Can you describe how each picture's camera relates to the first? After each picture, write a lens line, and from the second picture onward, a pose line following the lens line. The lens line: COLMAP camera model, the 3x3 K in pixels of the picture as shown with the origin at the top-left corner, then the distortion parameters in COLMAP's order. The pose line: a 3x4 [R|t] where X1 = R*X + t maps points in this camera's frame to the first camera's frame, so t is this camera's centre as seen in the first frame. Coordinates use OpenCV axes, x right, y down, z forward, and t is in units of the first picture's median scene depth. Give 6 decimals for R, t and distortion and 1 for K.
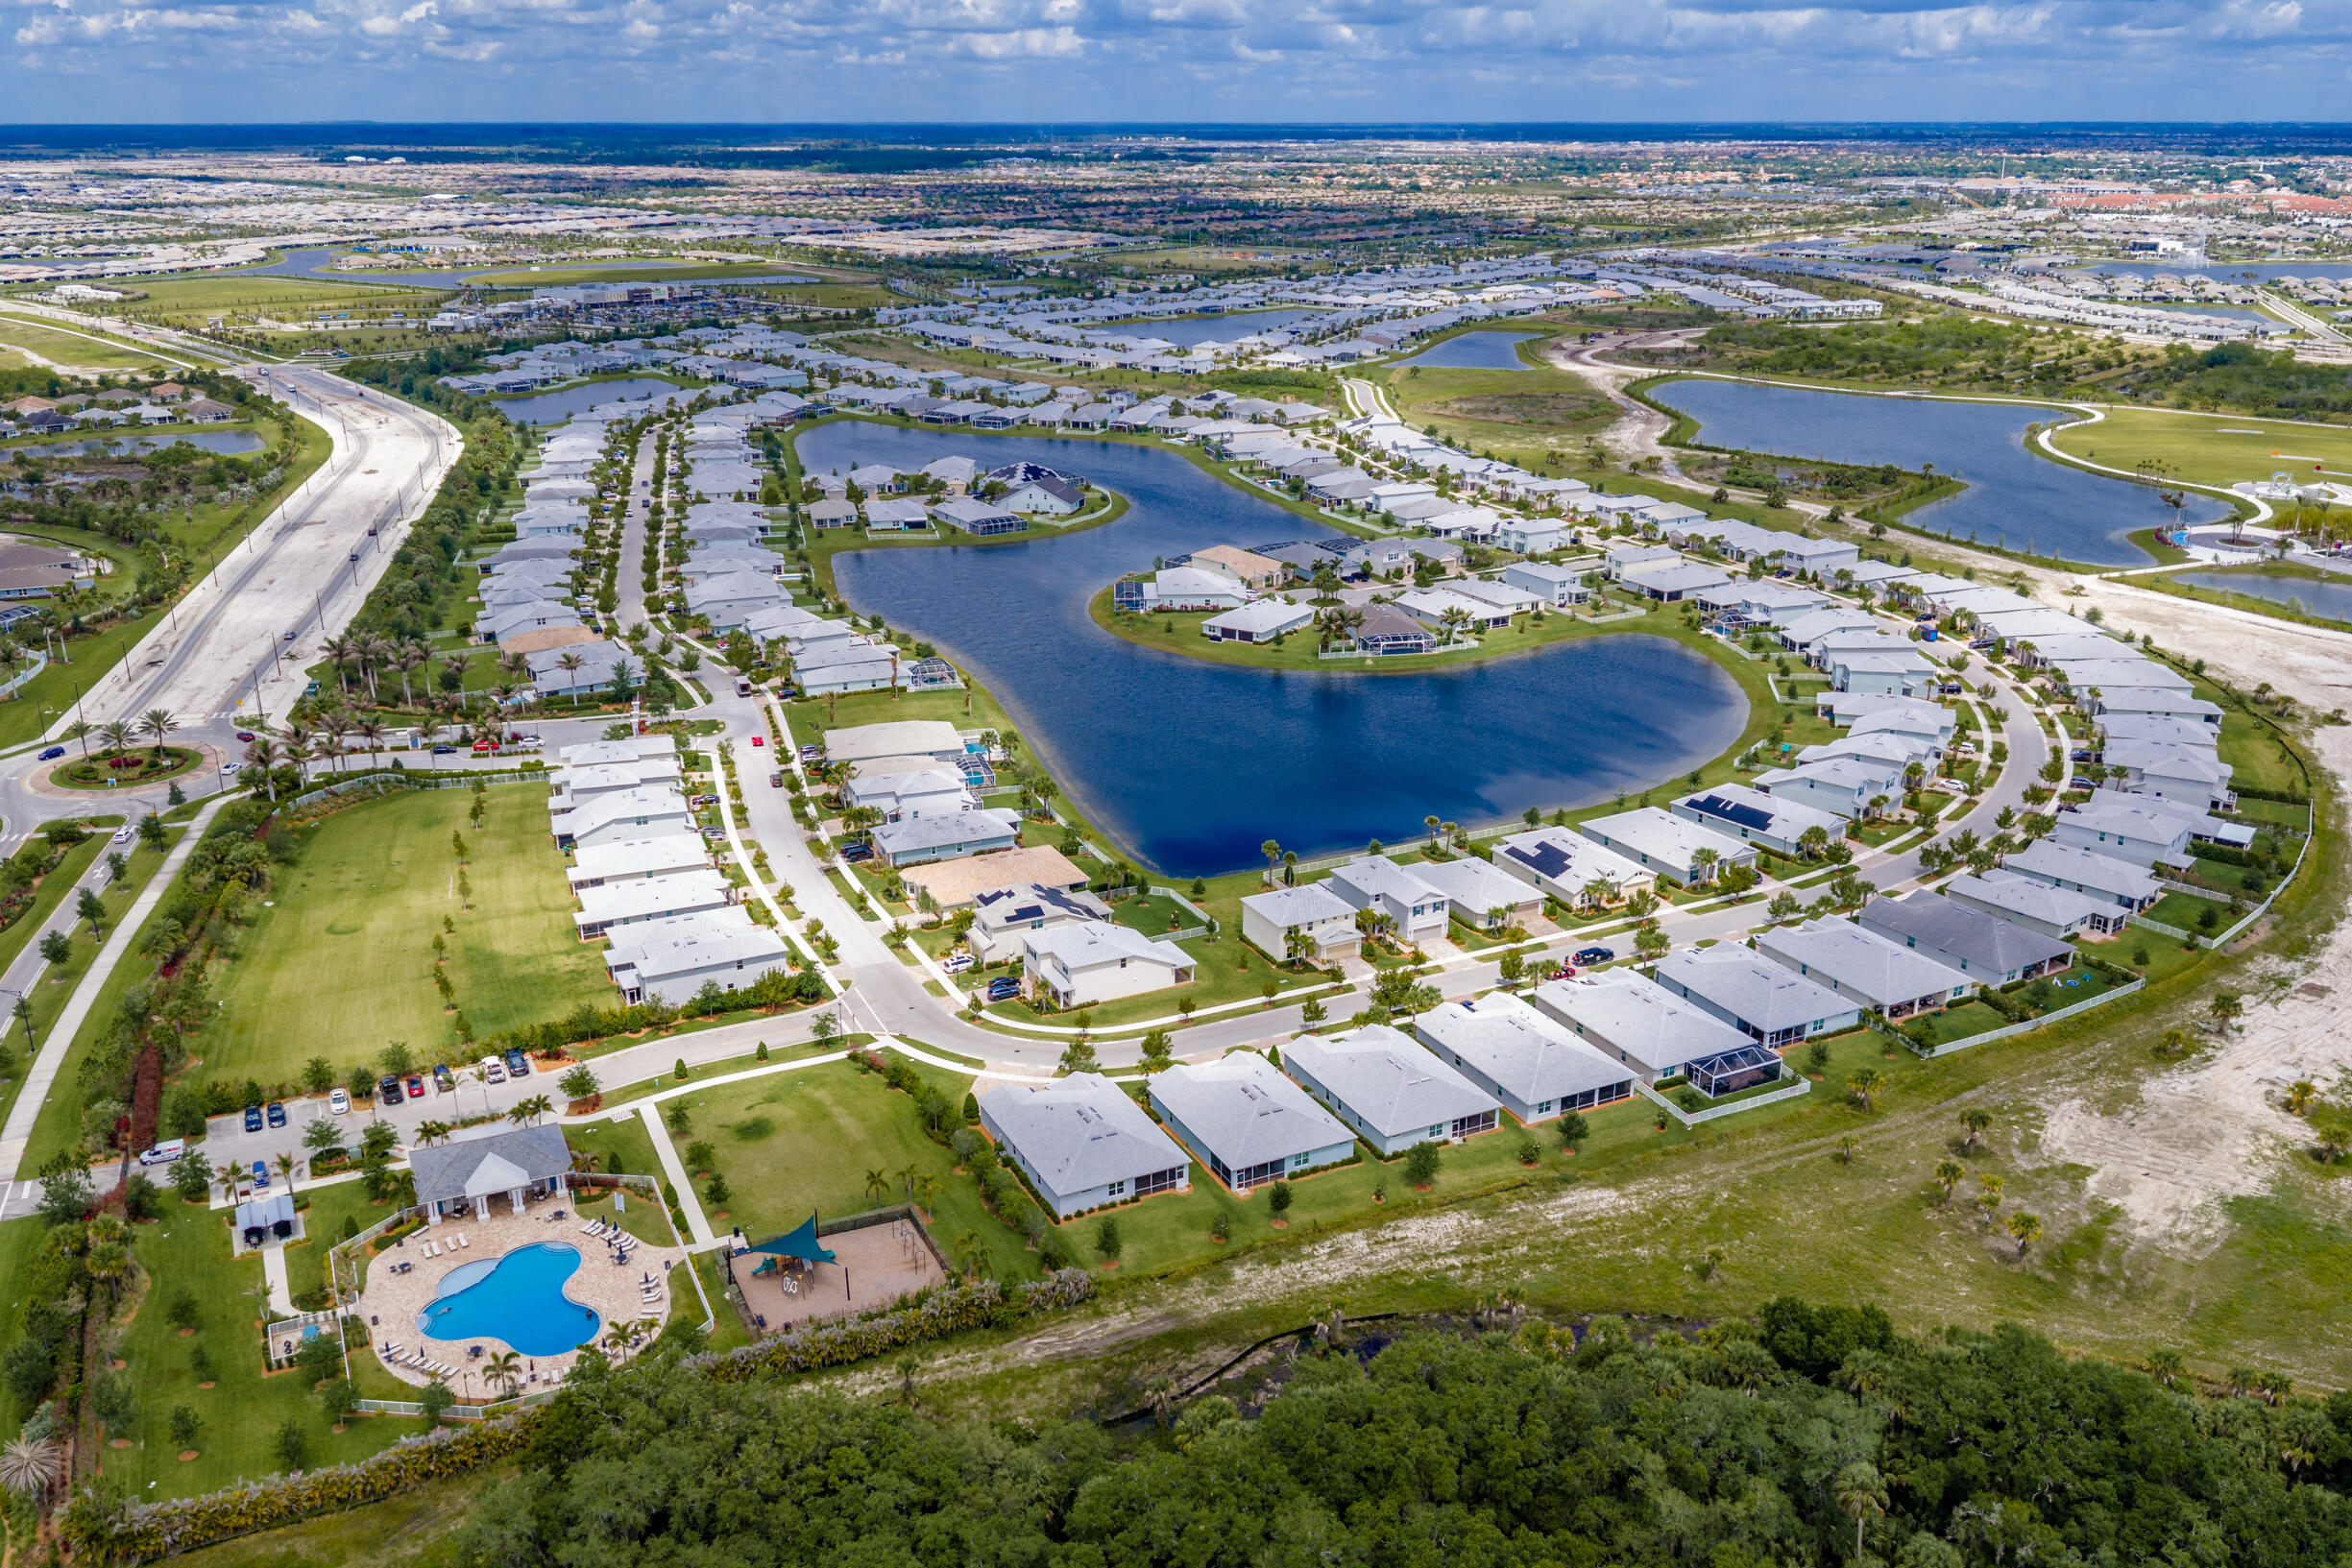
lens RADIAL K [[1948.1, 0, 1176.0], [0, 1948.1, 784.0], [0, 0, 1]] dist [0.035602, -0.068988]
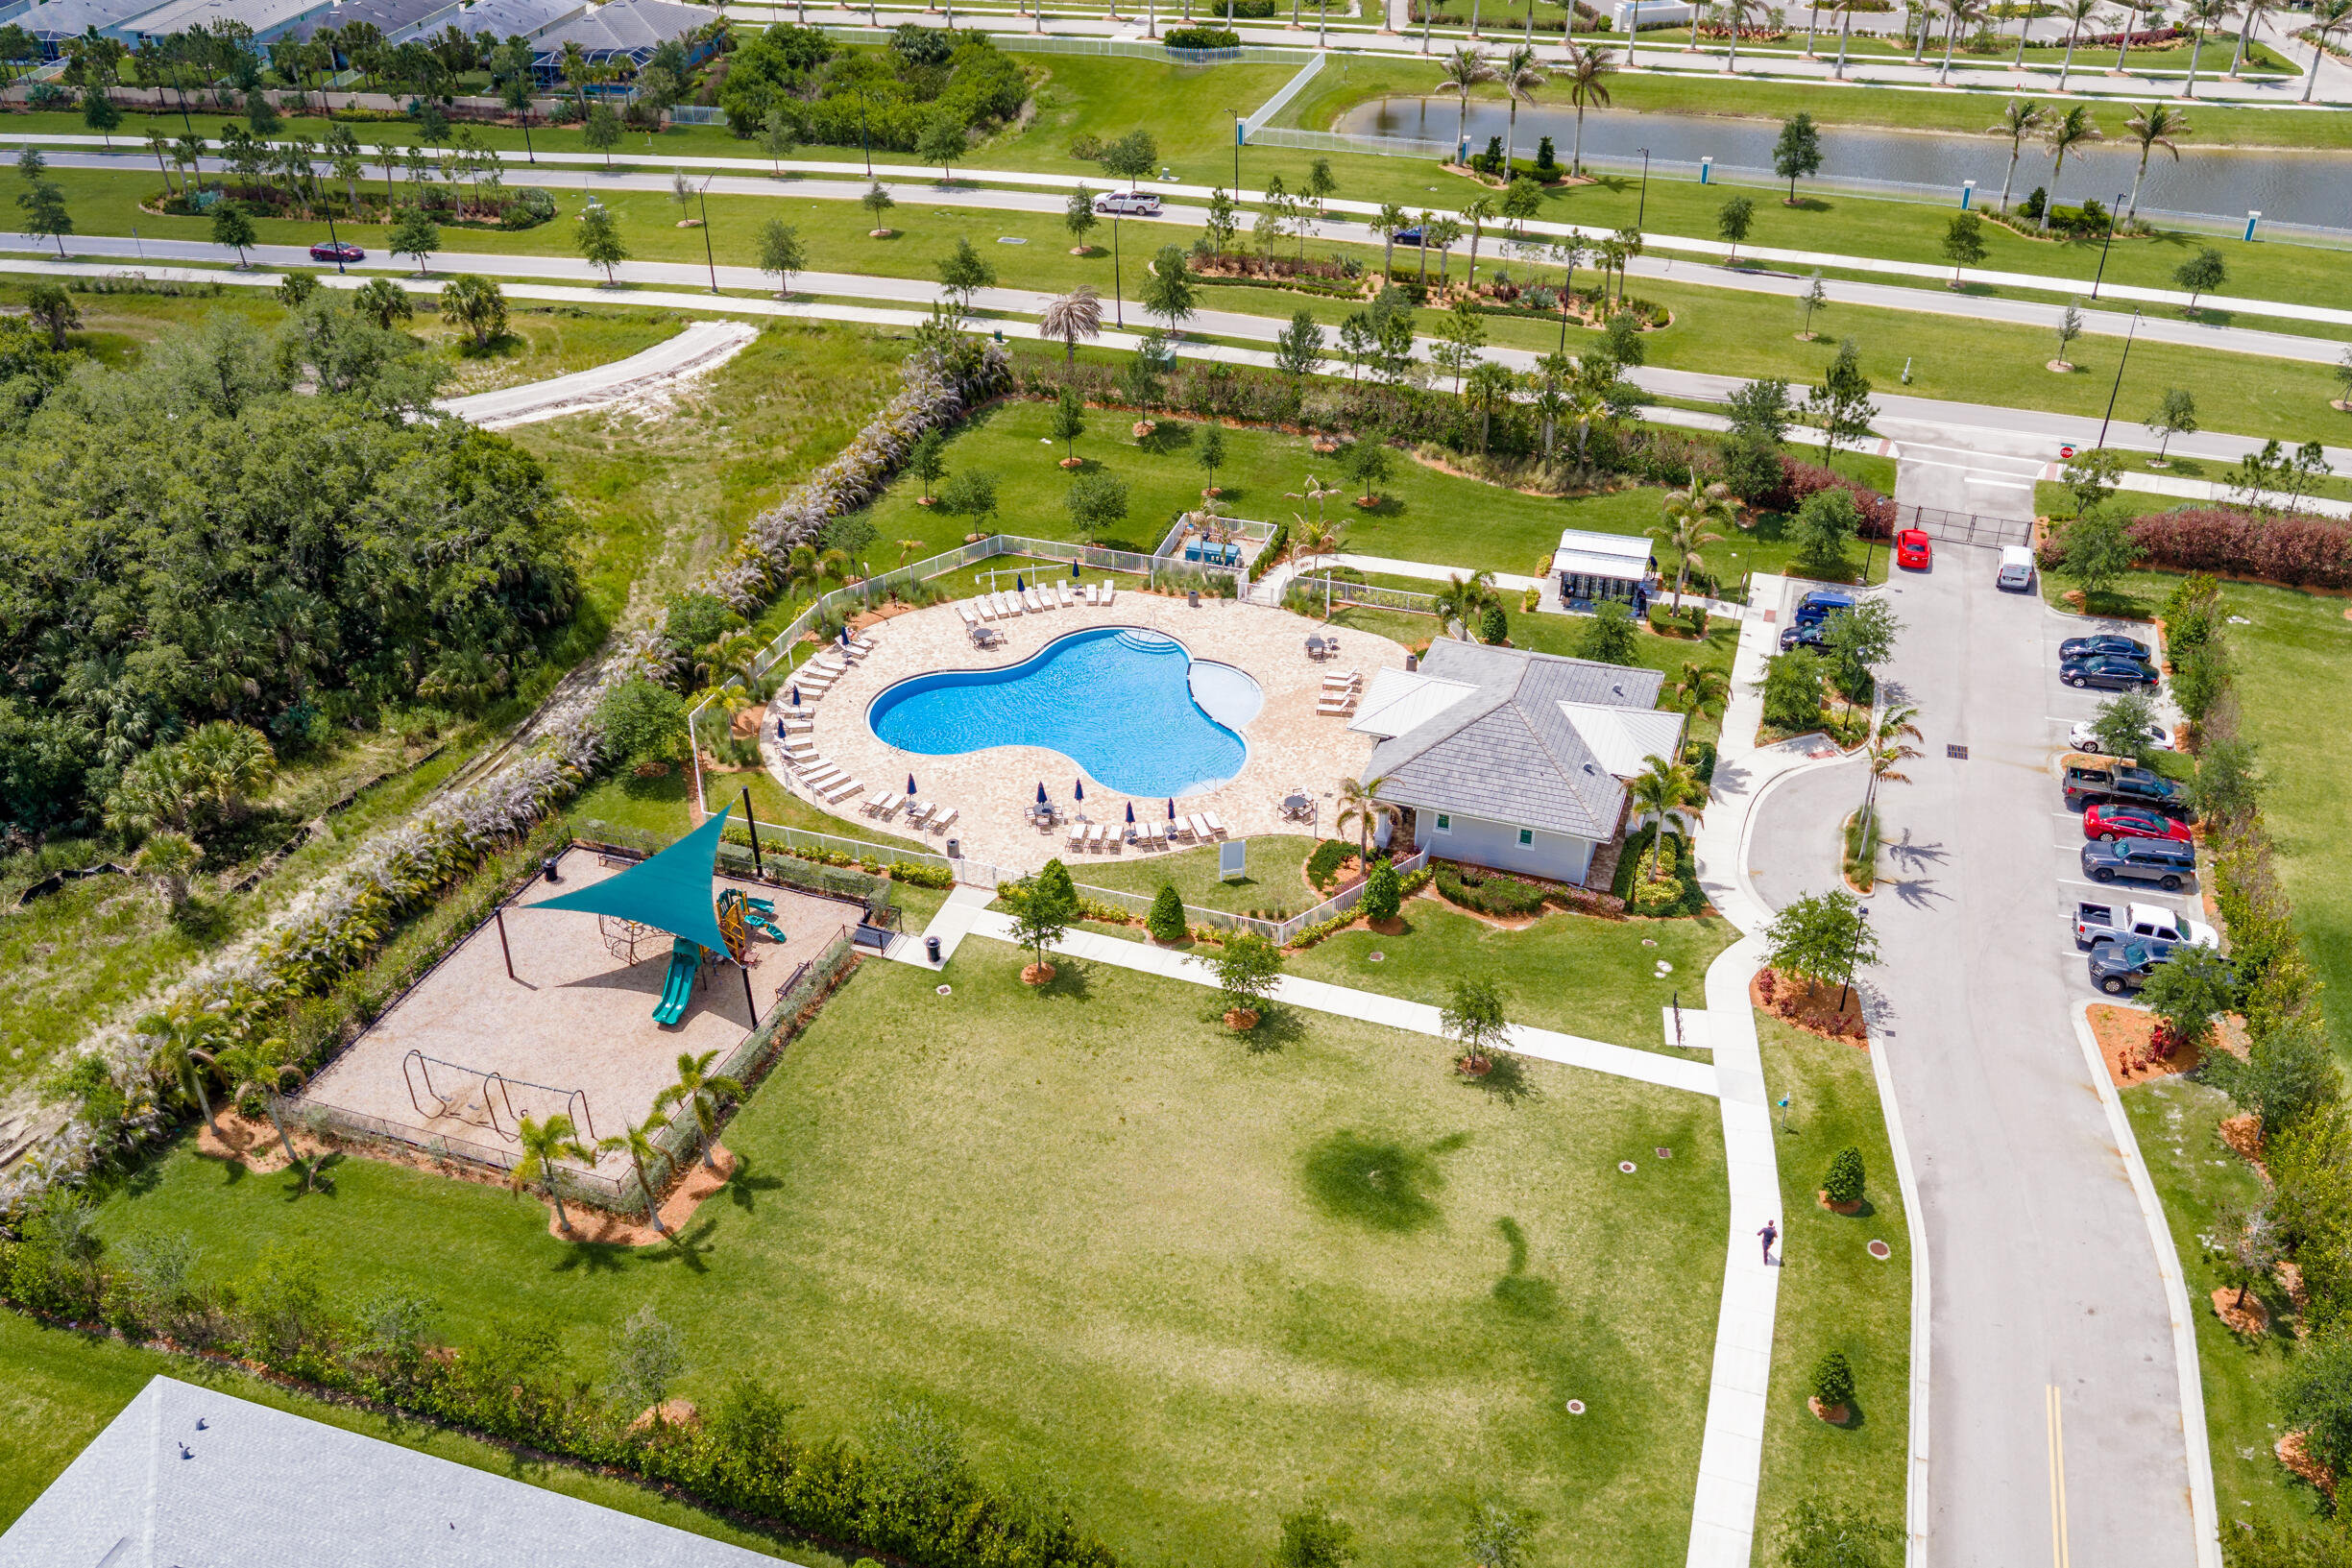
lens RADIAL K [[1975.7, 0, 1181.7], [0, 1975.7, 782.6], [0, 0, 1]] dist [0.012396, -0.019608]
pose [[-0.705649, 0.388919, -0.592285, -0.020136], [-0.217883, 0.676295, 0.703670, -0.080800], [0.674230, 0.625593, -0.392488, 0.914060]]
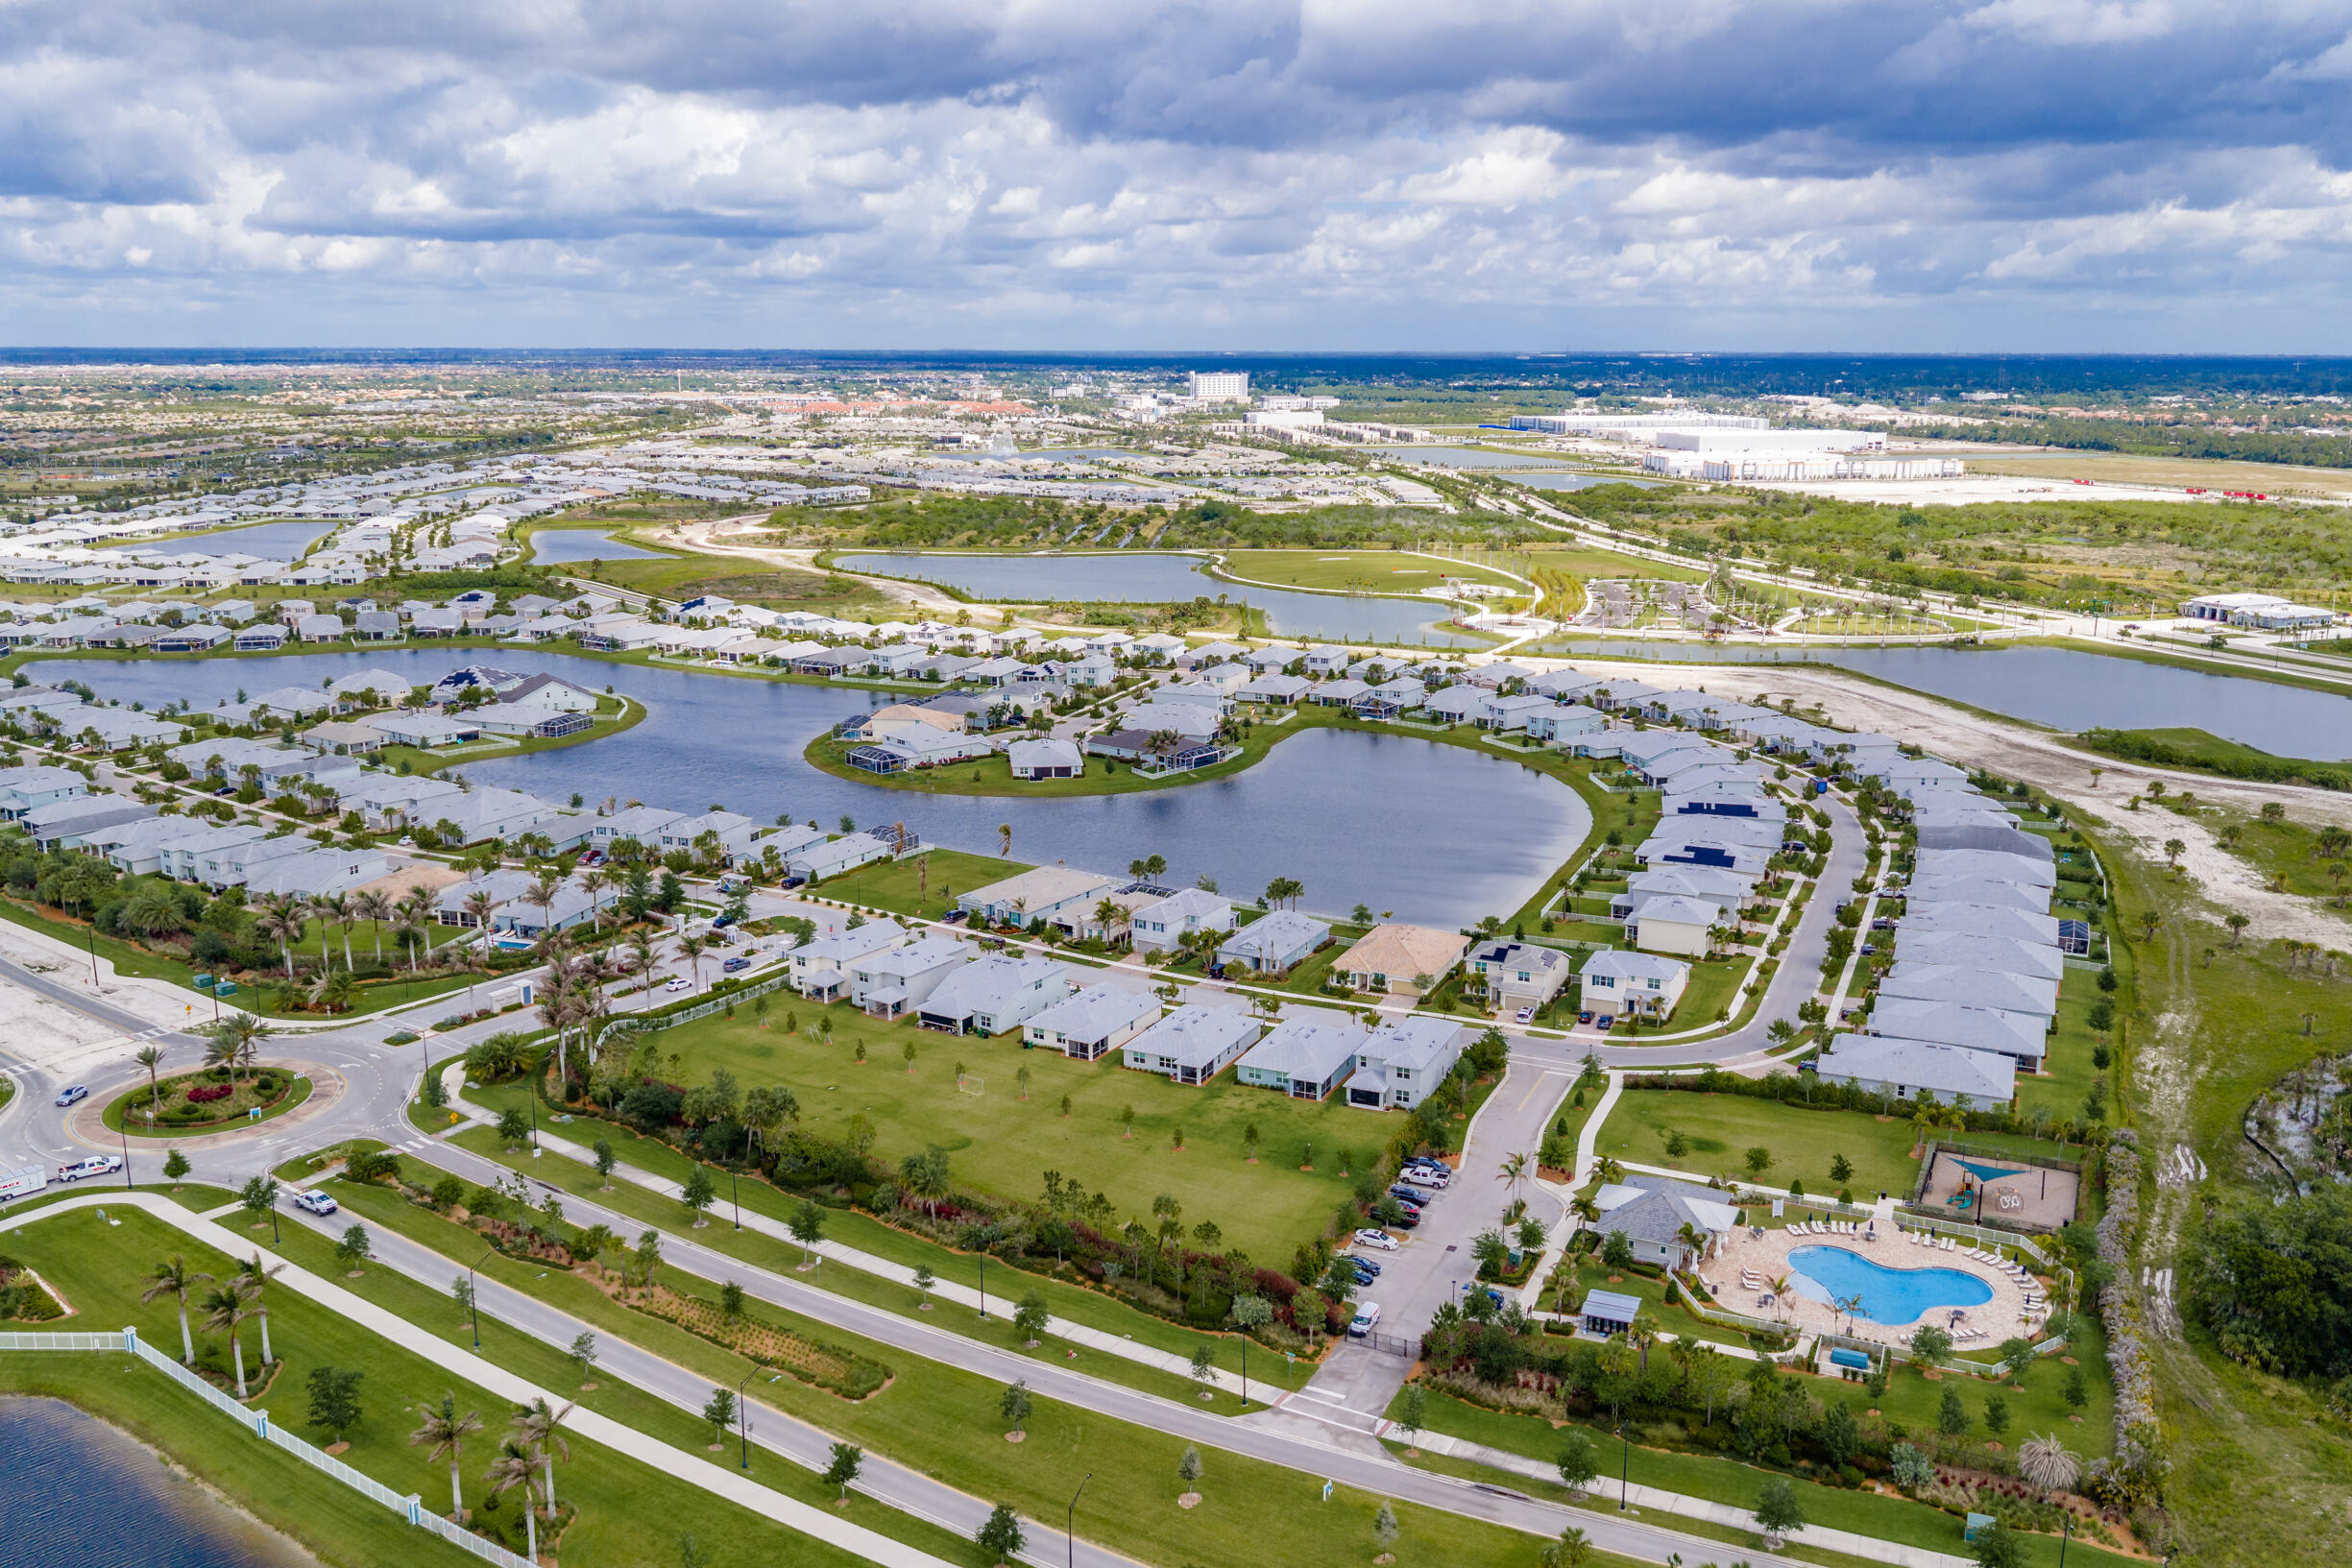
lens RADIAL K [[1975.7, 0, 1181.7], [0, 1975.7, 782.6], [0, 0, 1]] dist [0.012396, -0.019608]
pose [[0.769080, -0.134611, 0.624816, -0.930243], [0.202921, 0.978419, -0.038982, -0.028275], [-0.606085, 0.156768, 0.779798, 0.255636]]
